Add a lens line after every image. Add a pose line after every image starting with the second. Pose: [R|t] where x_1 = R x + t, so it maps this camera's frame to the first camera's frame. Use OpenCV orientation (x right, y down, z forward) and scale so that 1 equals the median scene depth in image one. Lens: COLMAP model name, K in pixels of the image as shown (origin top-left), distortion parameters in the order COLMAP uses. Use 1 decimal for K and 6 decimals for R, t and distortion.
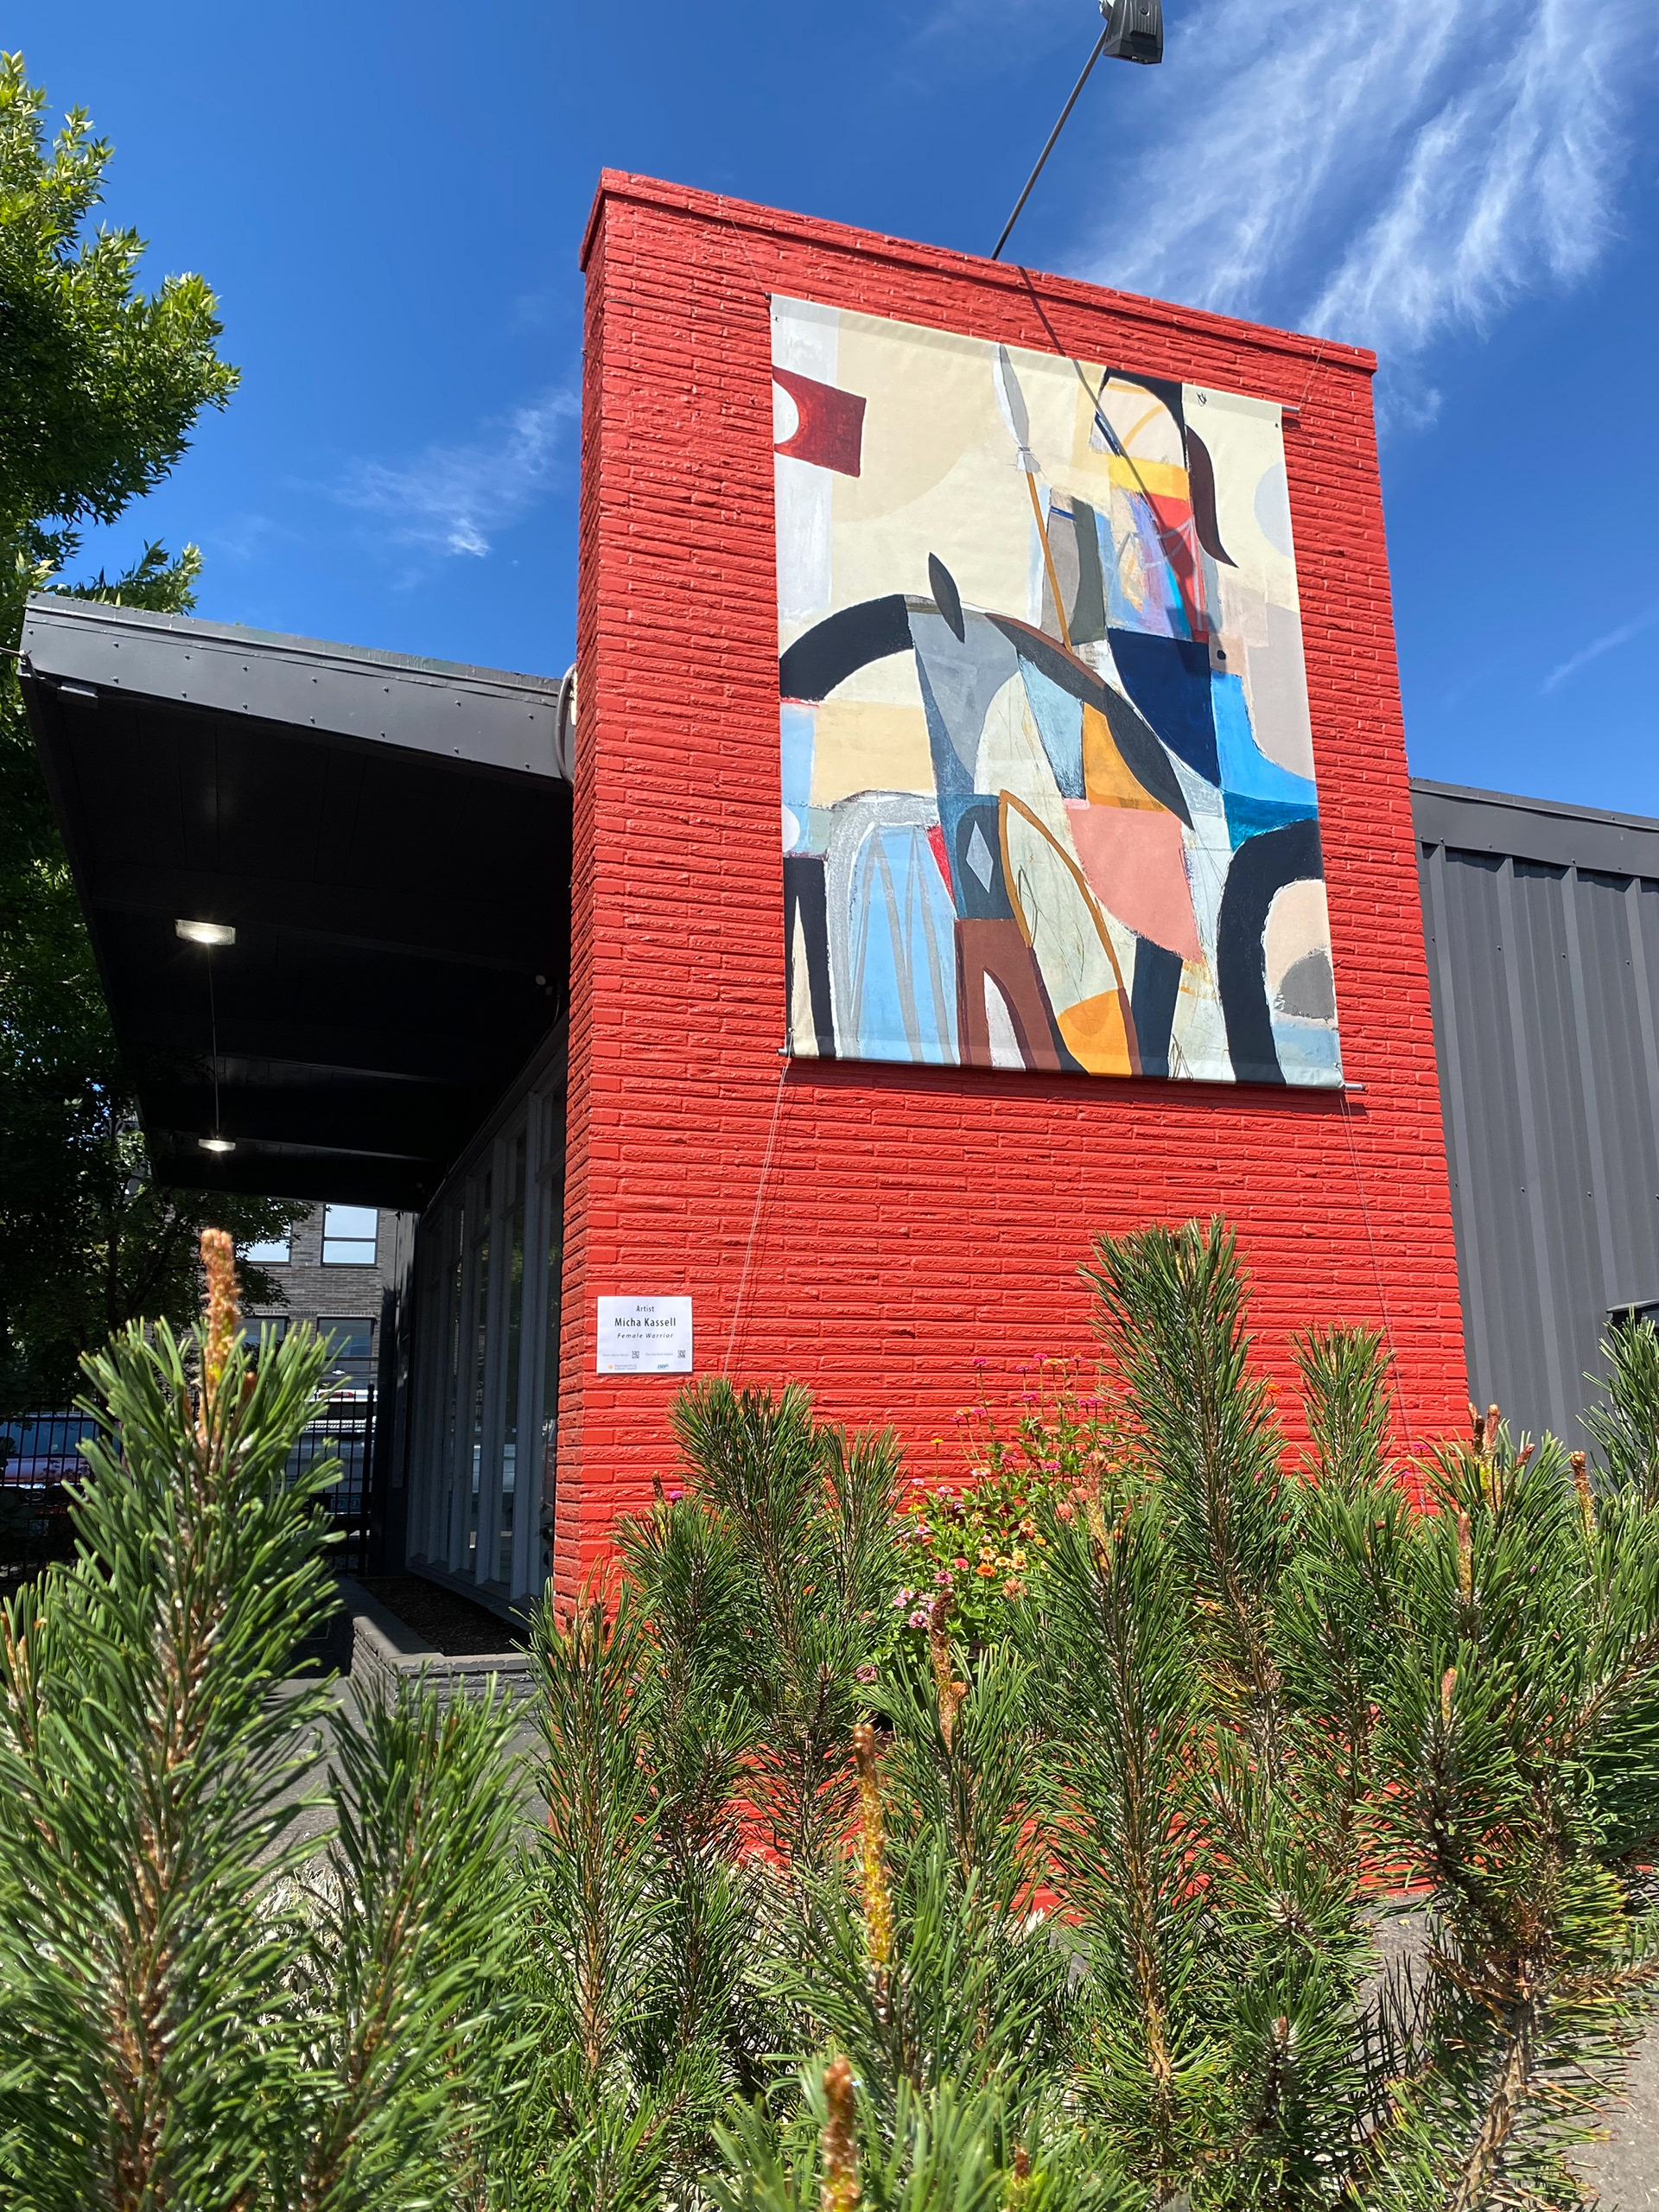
lens RADIAL K [[1639.2, 0, 829.5], [0, 1639.2, 1106.0], [0, 0, 1]] dist [0.083399, -0.182000]
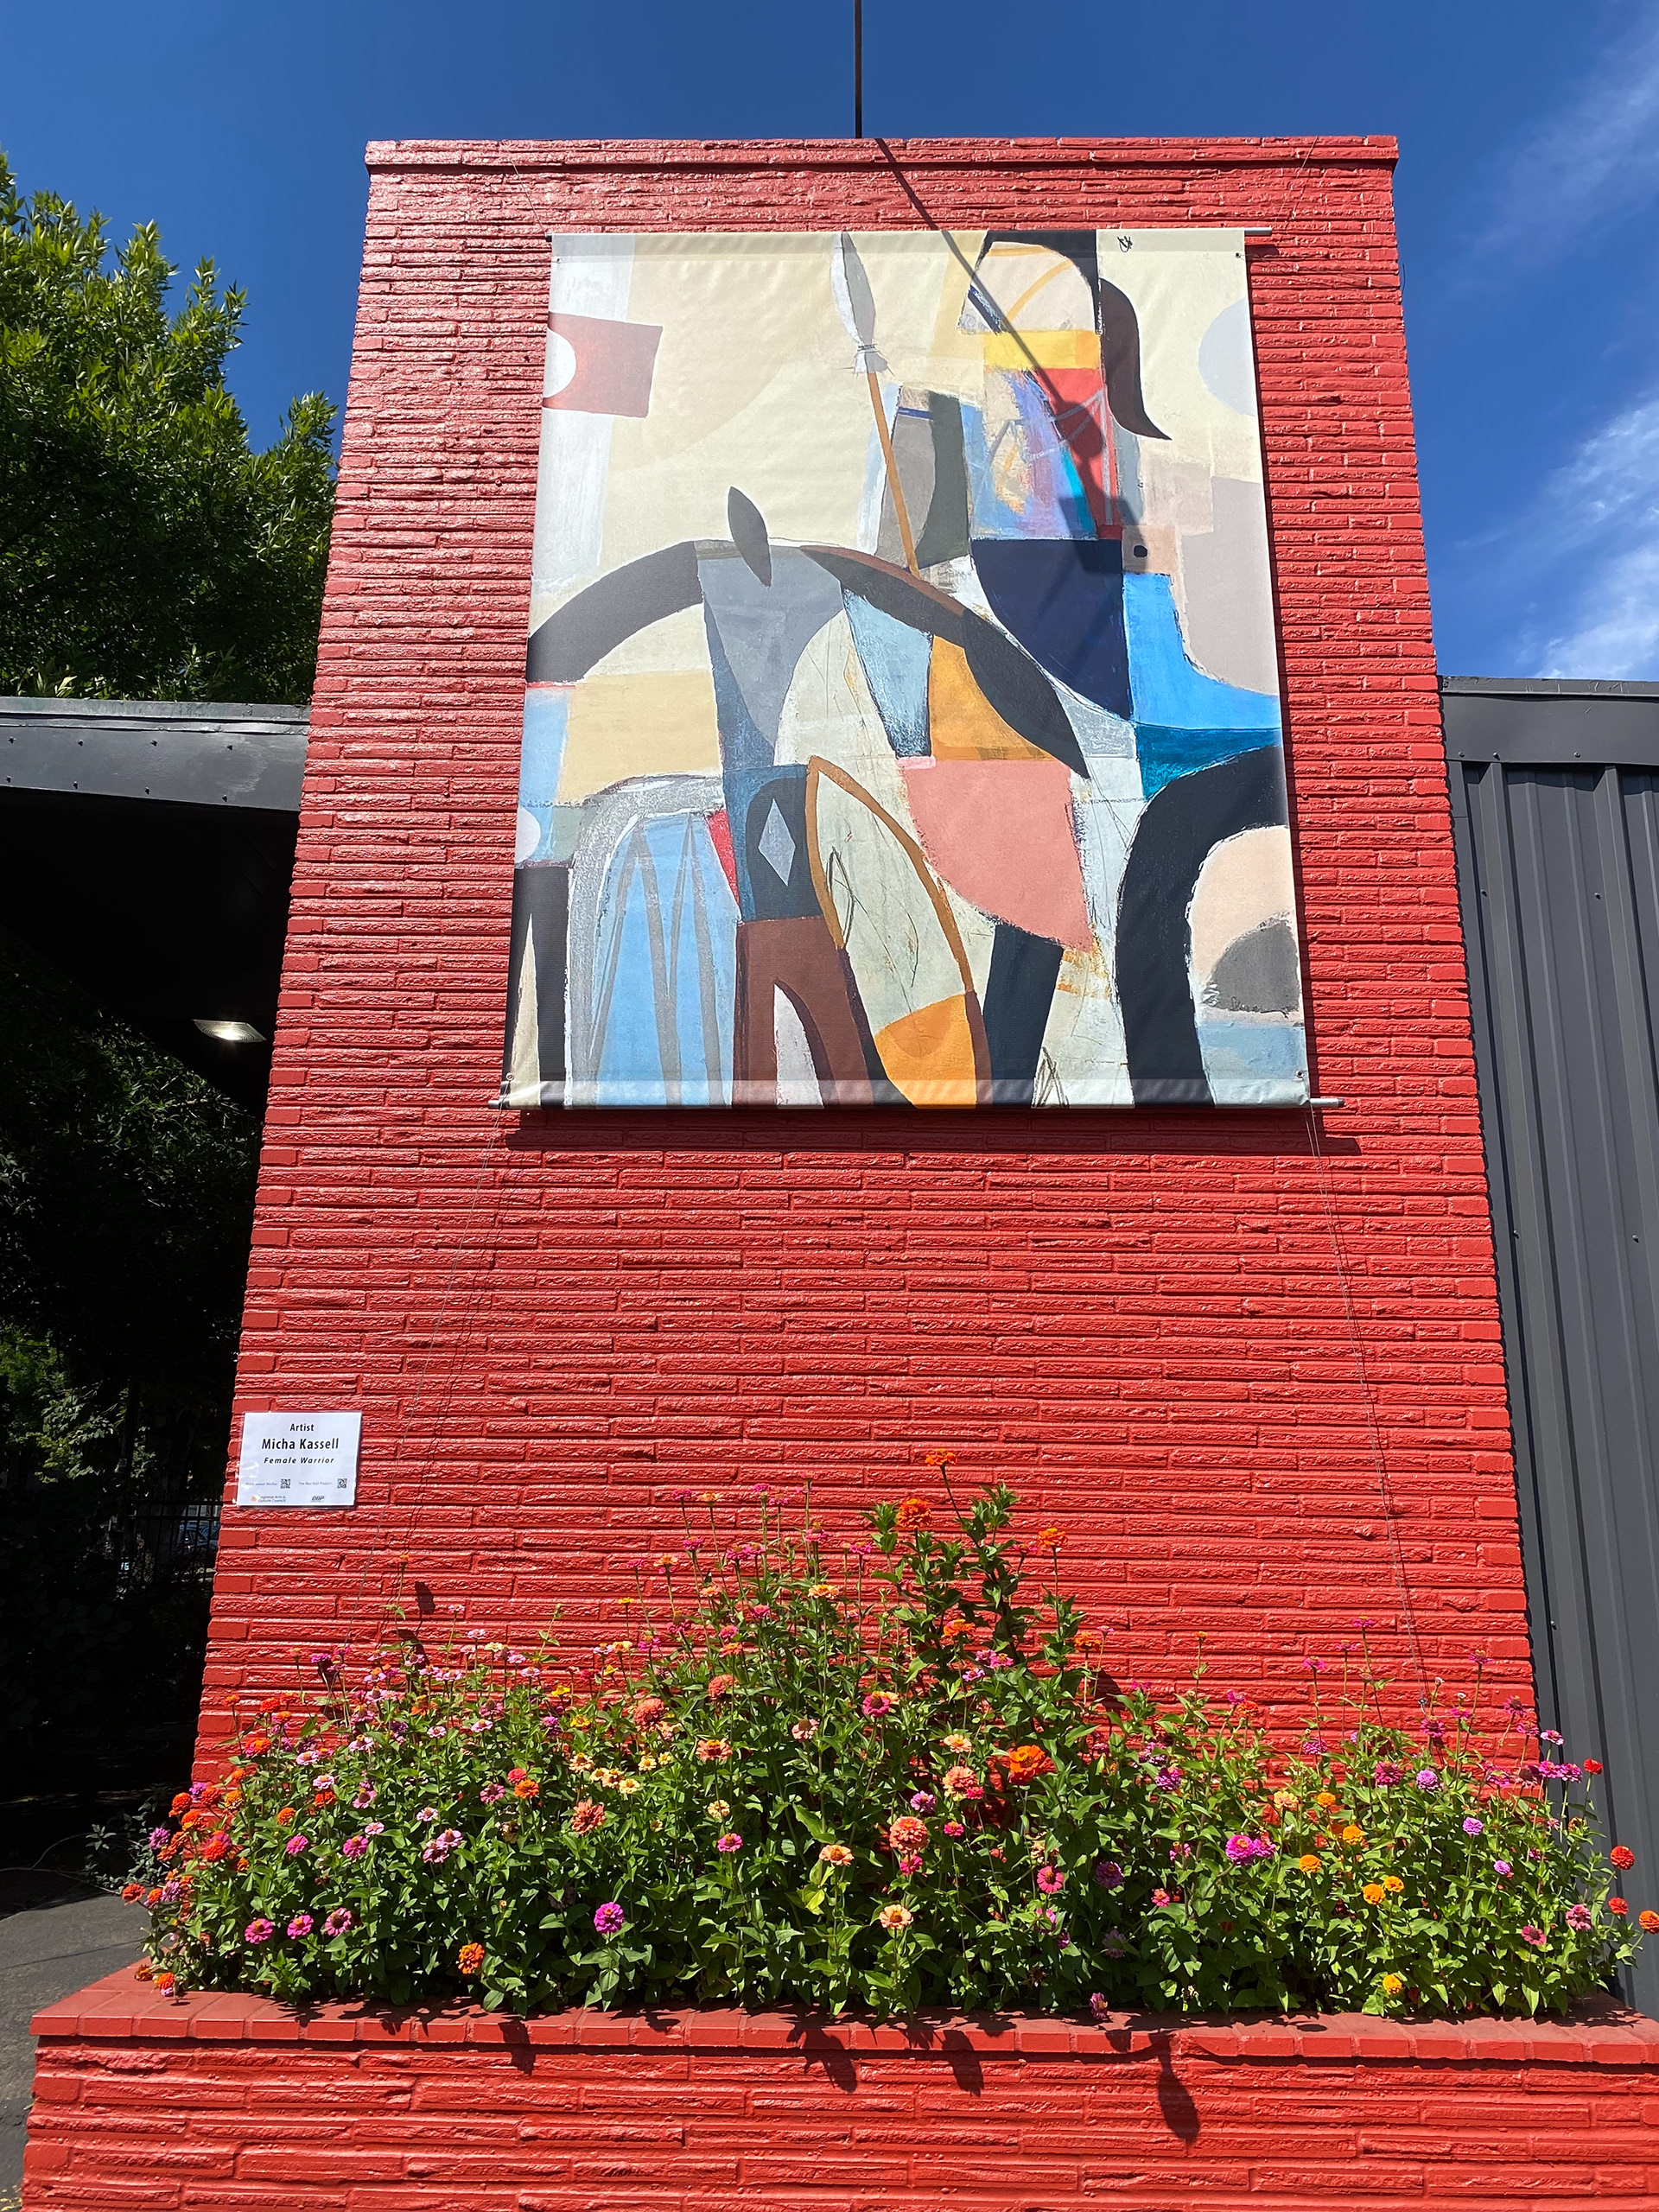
lens RADIAL K [[1639.2, 0, 829.5], [0, 1639.2, 1106.0], [0, 0, 1]] dist [0.083399, -0.182000]
pose [[0.940182, -0.069955, -0.333412, 0.367017], [0.049765, 0.996394, -0.068726, 0.029341], [0.337018, 0.048022, 0.940273, 0.267600]]
